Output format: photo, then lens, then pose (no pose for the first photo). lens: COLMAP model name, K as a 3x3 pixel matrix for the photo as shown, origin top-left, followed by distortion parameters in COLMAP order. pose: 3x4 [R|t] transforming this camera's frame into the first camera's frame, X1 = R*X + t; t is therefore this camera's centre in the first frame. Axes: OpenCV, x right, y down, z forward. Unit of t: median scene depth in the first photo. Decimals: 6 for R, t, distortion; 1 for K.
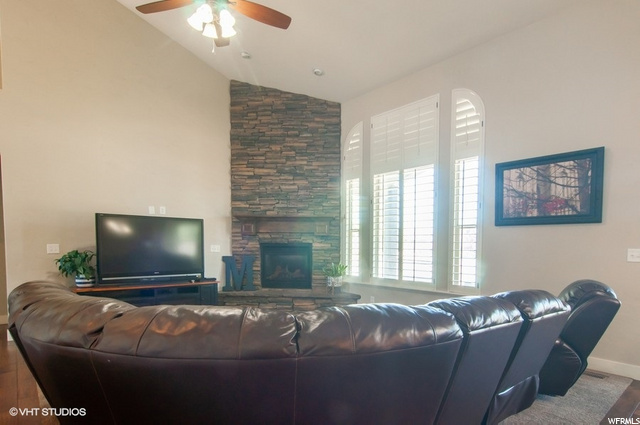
lens RADIAL K [[355.0, 0, 320.2], [0, 355.0, 264.6], [0, 0, 1]] dist [-0.001787, -0.000369]
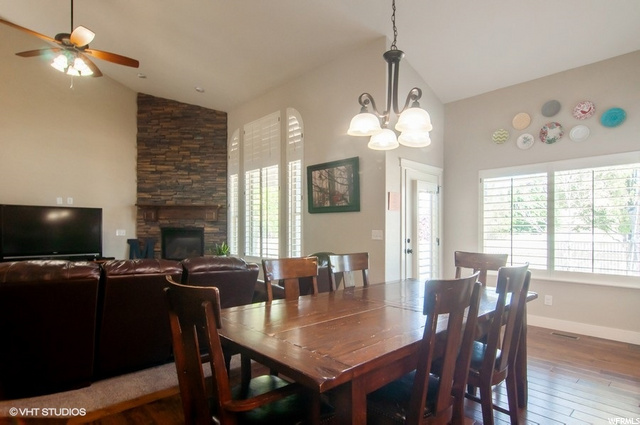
lens RADIAL K [[350.7, 0, 320.5], [0, 350.7, 229.4], [0, 0, 1]] dist [-0.001329, -0.000068]
pose [[0.999353, -0.005925, 0.035468, 0.327713], [0.007866, 0.998464, -0.054839, 0.013410], [-0.035088, 0.055083, 0.997865, -0.185360]]
